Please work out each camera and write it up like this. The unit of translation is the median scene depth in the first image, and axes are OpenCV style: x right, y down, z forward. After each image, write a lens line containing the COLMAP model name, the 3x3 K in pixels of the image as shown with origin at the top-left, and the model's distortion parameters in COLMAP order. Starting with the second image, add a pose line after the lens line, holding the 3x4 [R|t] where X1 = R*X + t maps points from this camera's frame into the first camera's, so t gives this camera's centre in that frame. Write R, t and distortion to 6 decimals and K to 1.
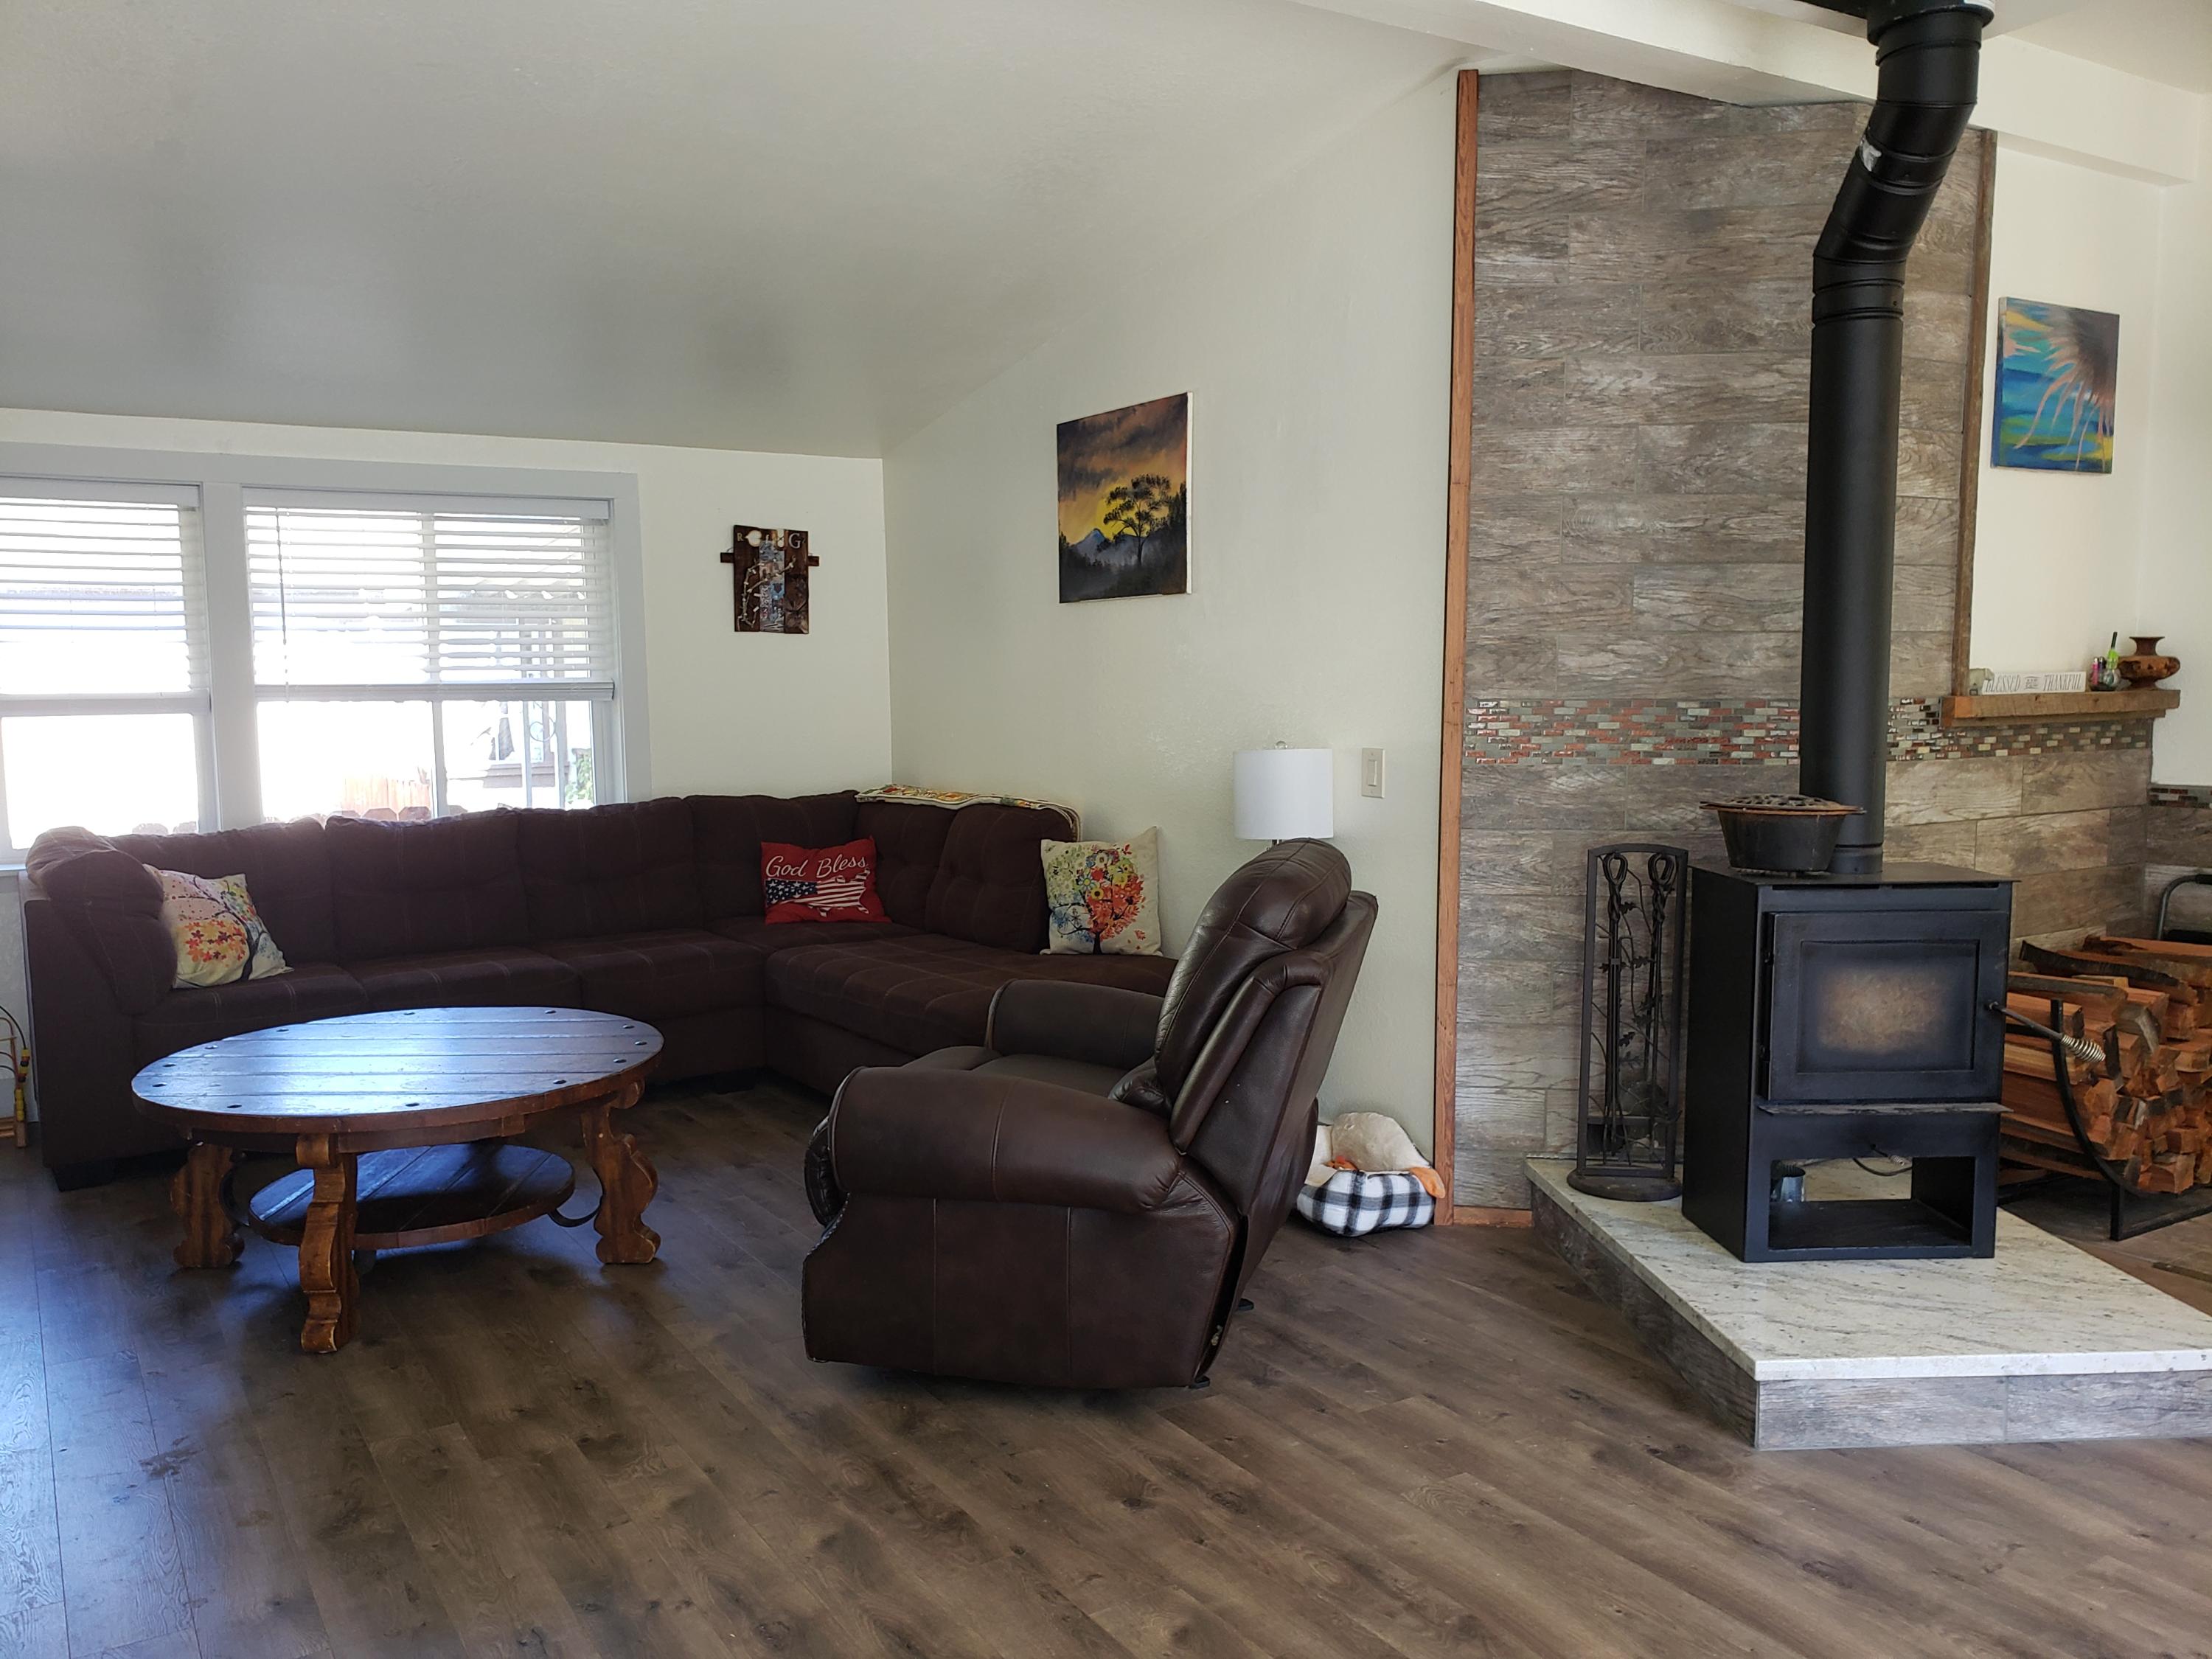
lens RADIAL K [[1751.8, 0, 1086.8], [0, 1751.8, 838.1], [0, 0, 1]] dist [0.108514, -0.118408]
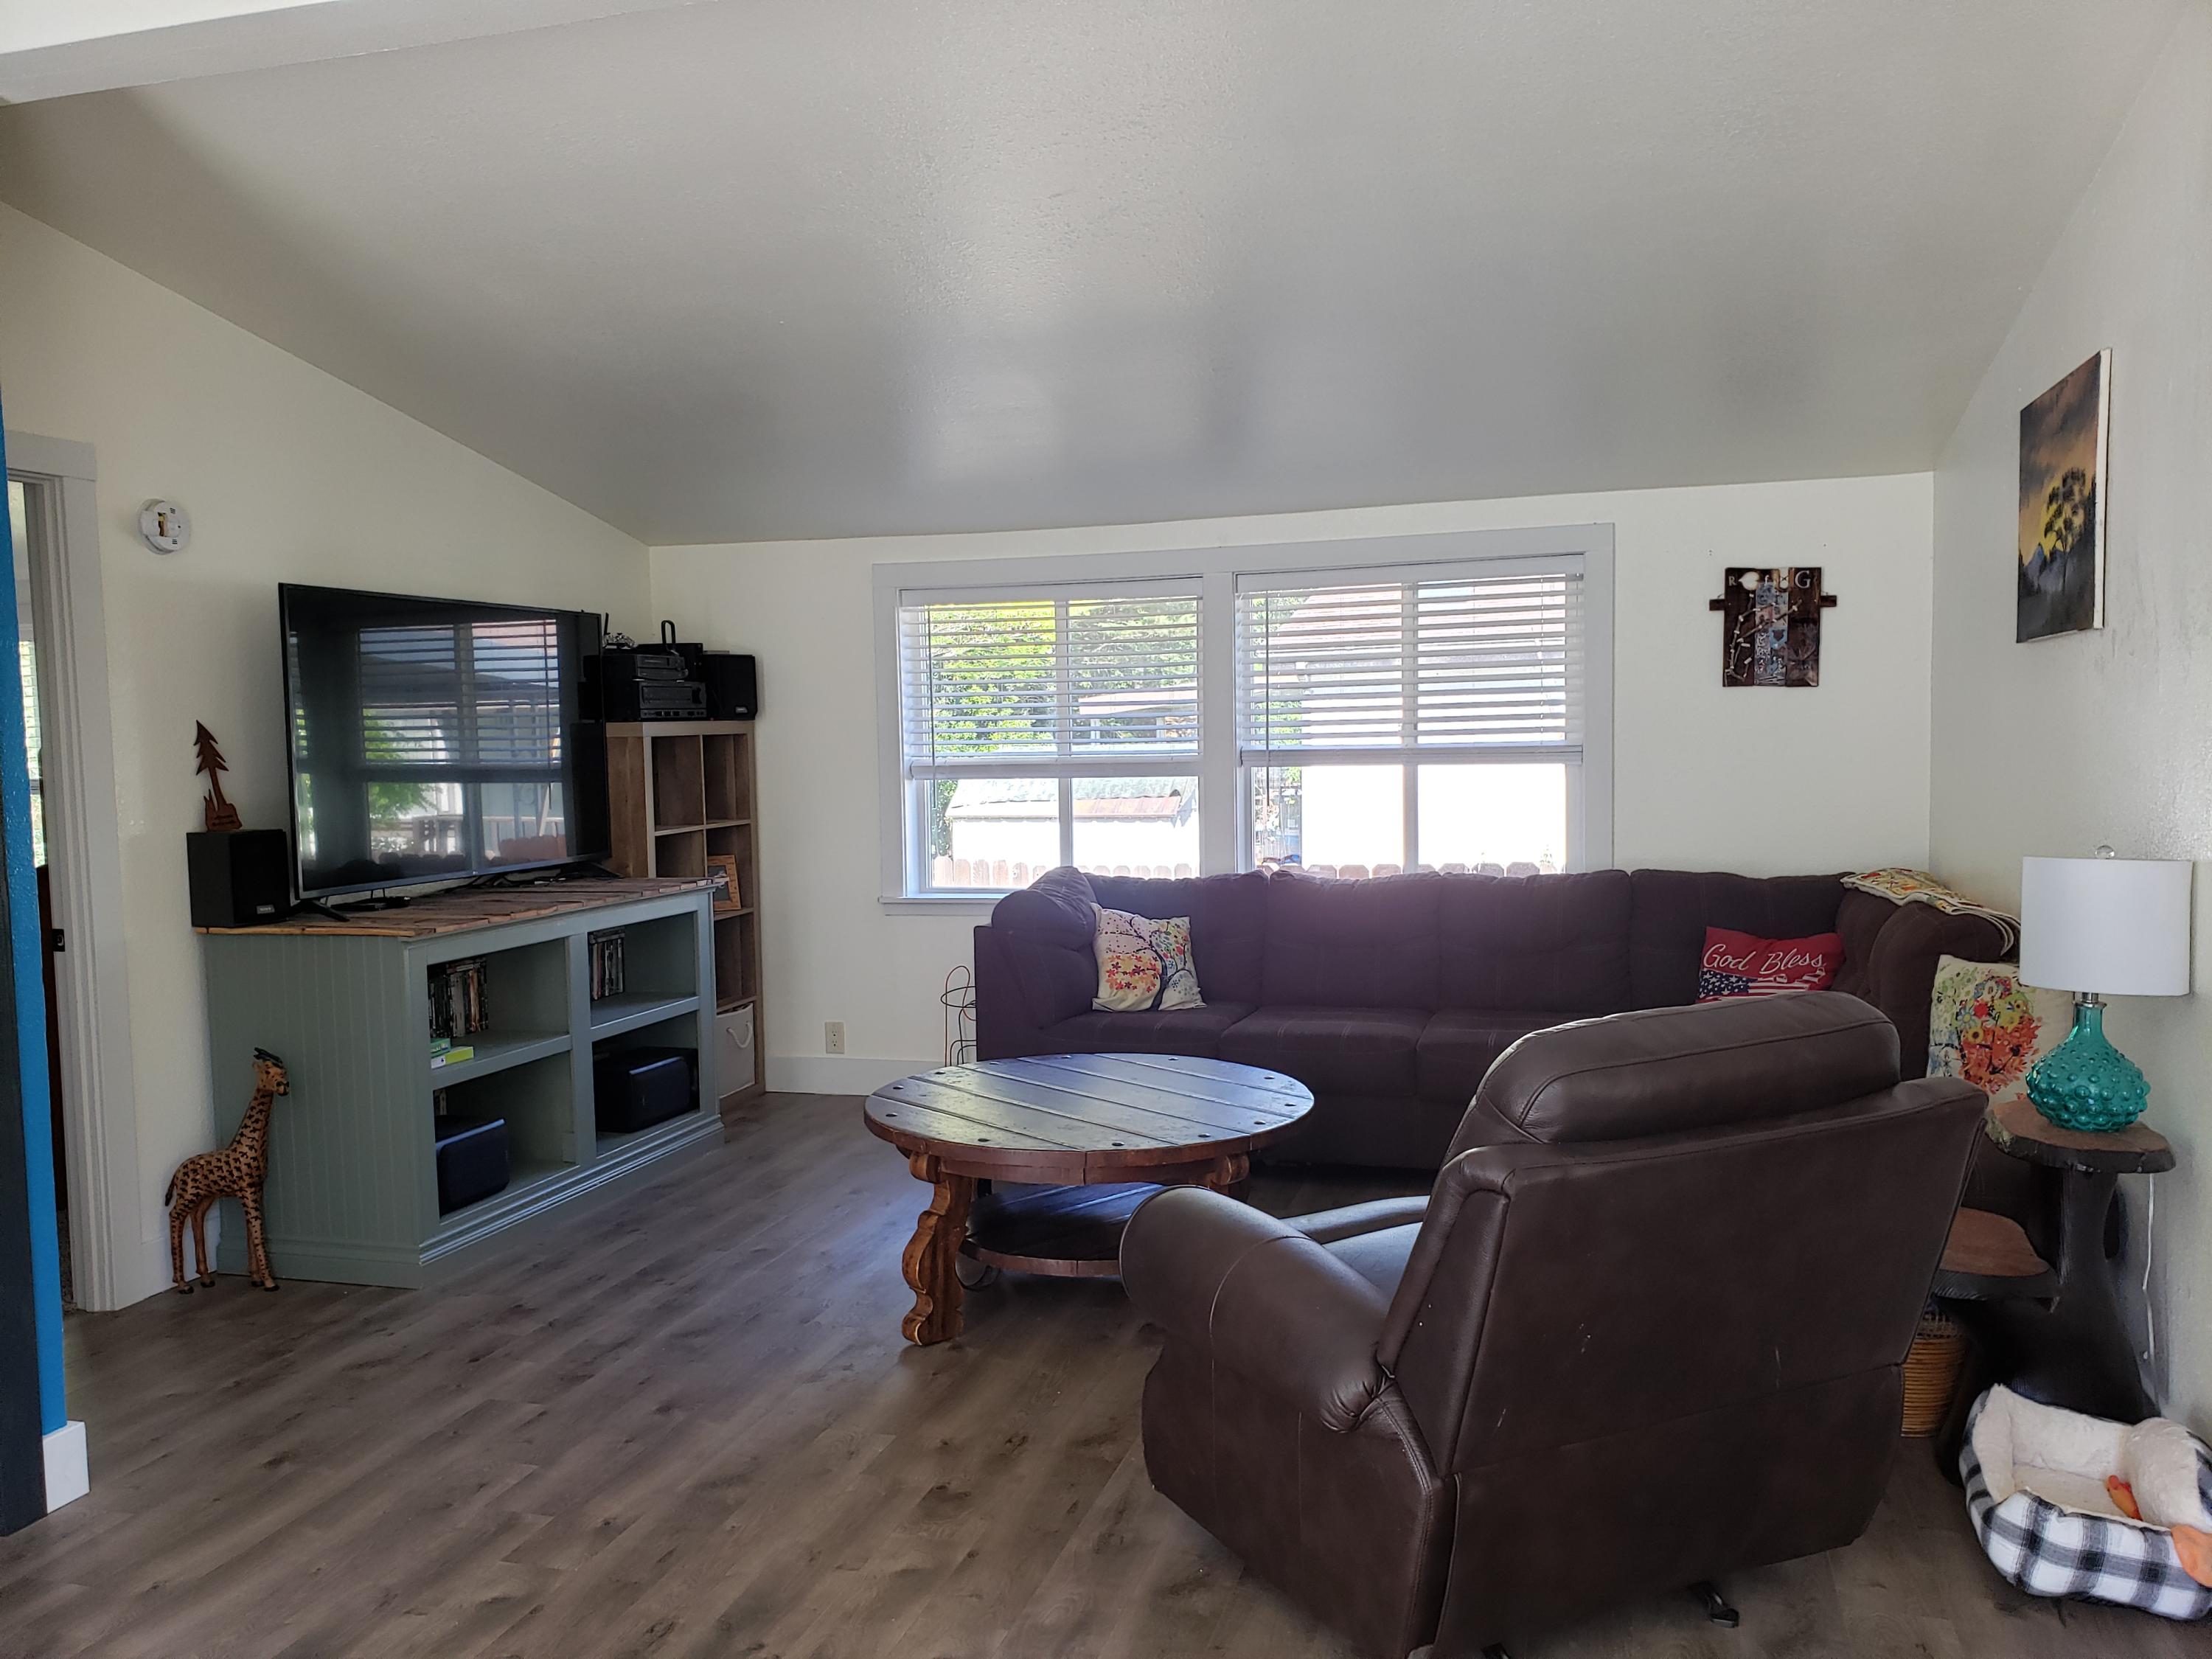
lens RADIAL K [[1751.8, 0, 1086.8], [0, 1751.8, 838.1], [0, 0, 1]] dist [0.108514, -0.118408]
pose [[0.660898, 0.045904, -0.749071, 0.299976], [-0.062511, 0.998026, 0.006008, -0.030579], [0.747868, 0.042855, 0.662463, 0.196957]]
